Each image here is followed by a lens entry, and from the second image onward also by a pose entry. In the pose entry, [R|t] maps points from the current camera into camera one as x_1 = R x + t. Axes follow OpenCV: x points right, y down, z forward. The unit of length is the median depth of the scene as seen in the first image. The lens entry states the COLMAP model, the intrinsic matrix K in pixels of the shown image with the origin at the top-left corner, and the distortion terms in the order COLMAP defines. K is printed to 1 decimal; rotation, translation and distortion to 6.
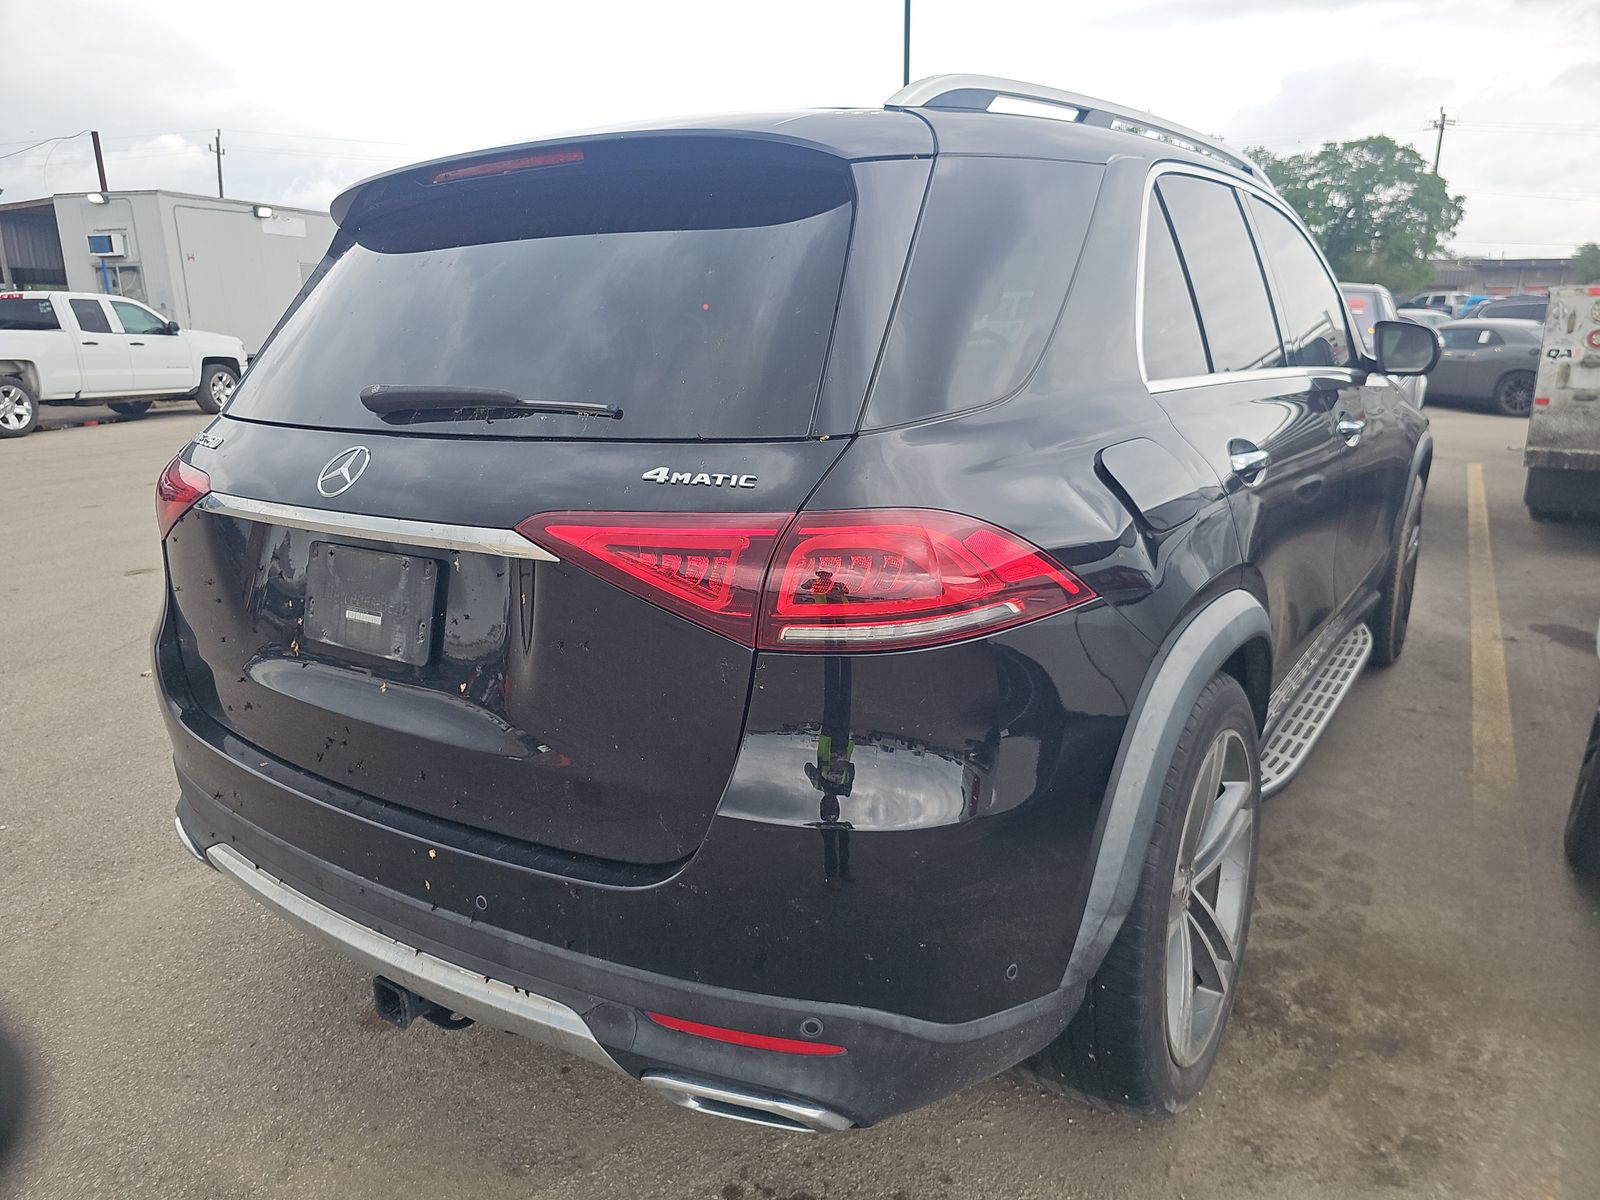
lens RADIAL K [[1111.1, 0, 796.5], [0, 1111.1, 616.2], [0, 0, 1]] dist [0.037064, -0.031828]
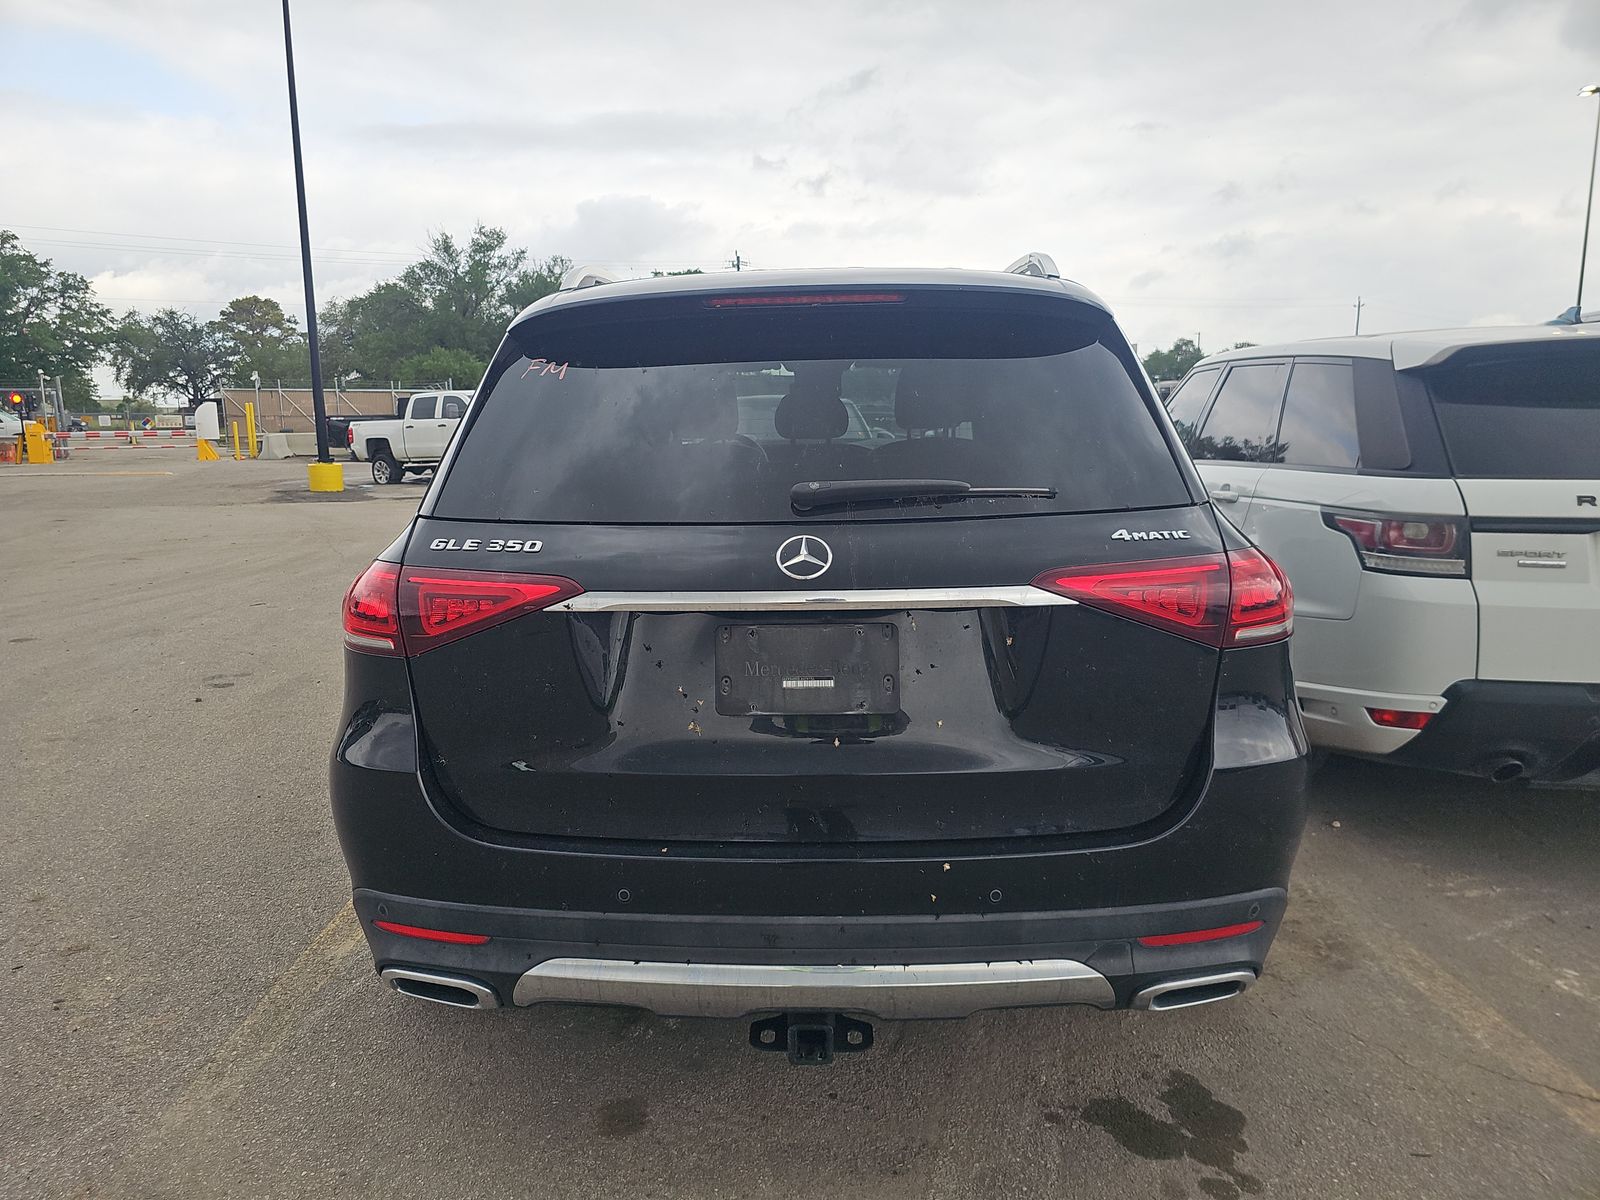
lens RADIAL K [[1111.1, 0, 783.2], [0, 1111.1, 589.2], [0, 0, 1]] dist [0.037064, -0.031828]
pose [[0.831440, -0.084978, 0.549077, -1.161543], [0.141376, 0.988065, -0.061160, -0.033152], [-0.537327, 0.128477, 0.833531, 0.072339]]
